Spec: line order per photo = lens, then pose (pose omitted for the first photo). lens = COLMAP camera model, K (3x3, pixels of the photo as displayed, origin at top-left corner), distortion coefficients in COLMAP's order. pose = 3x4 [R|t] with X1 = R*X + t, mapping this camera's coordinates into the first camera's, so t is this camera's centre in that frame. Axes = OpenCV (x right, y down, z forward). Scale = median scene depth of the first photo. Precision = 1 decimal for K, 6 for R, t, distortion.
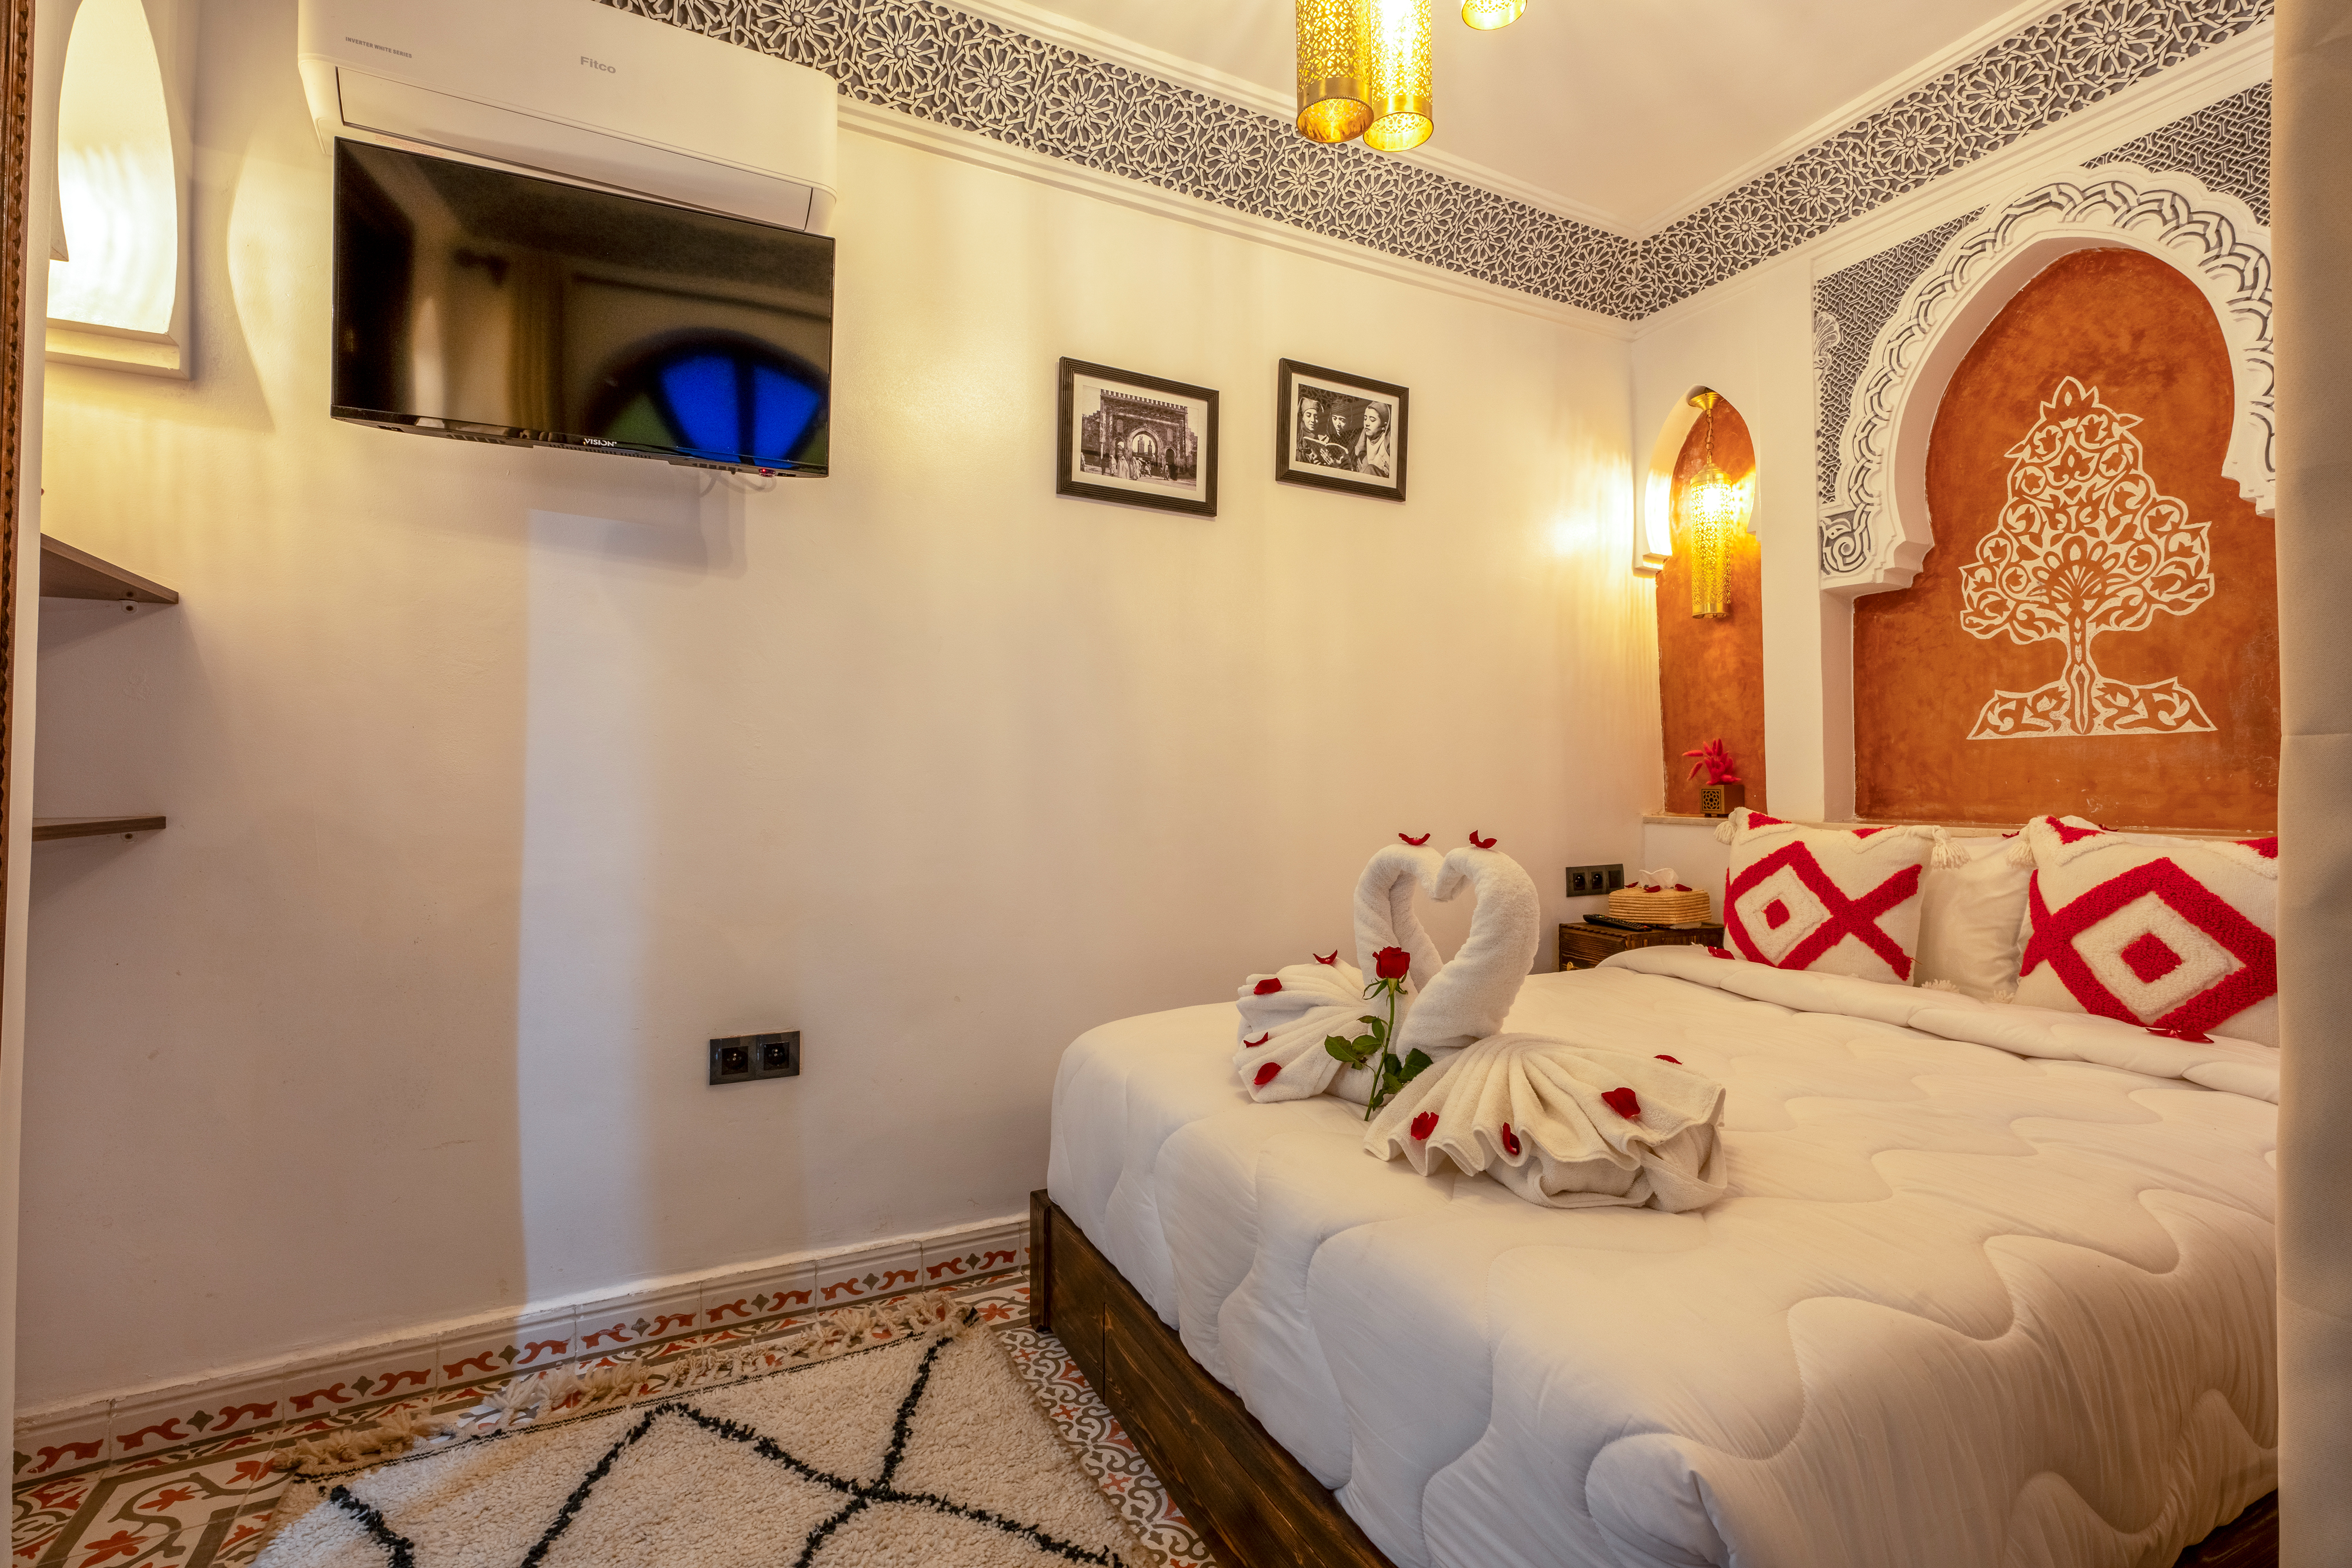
lens RADIAL K [[1099.9, 0, 1227.2], [0, 1099.9, 772.1], [0, 0, 1]] dist [-0.002719, 0.000925]
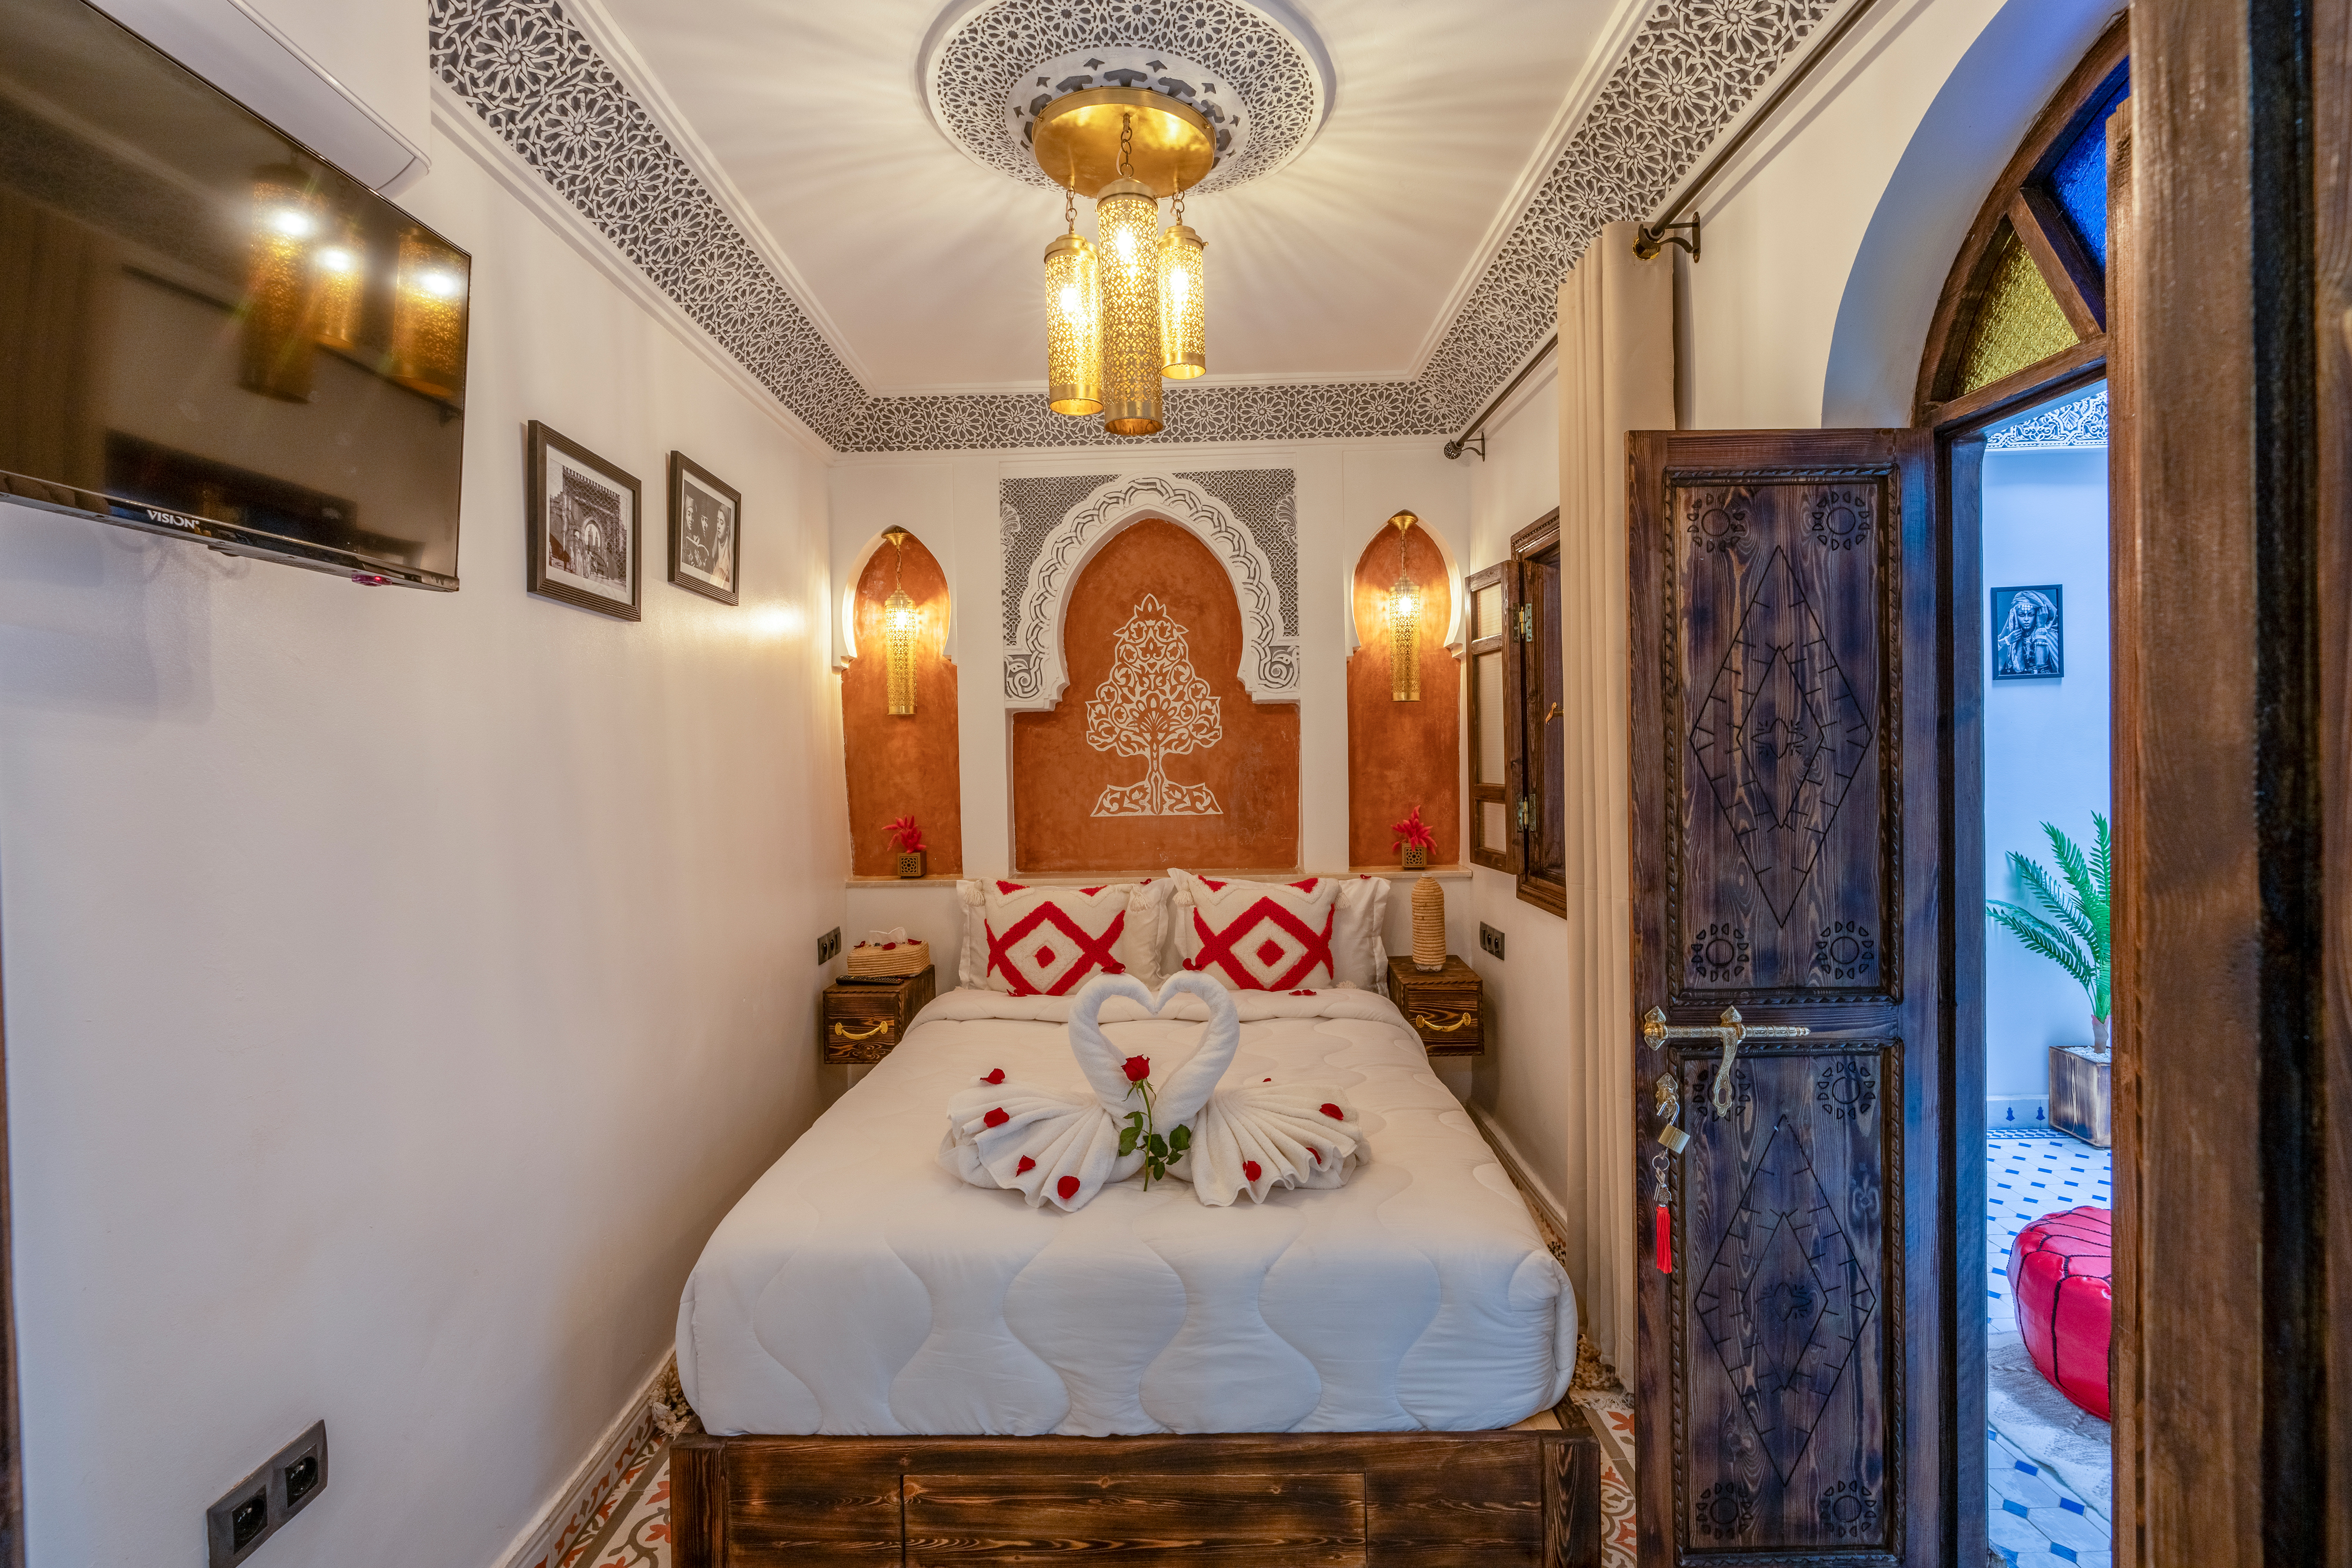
lens RADIAL K [[1037.4, 0, 1209.3], [0, 1037.4, 785.3], [0, 0, 1]] dist [-0.009807, 0.000097]
pose [[0.470229, -0.031134, 0.881995, -0.524301], [0.011520, 0.999509, 0.029141, -0.116985], [-0.882469, -0.003542, 0.470357, 0.196287]]
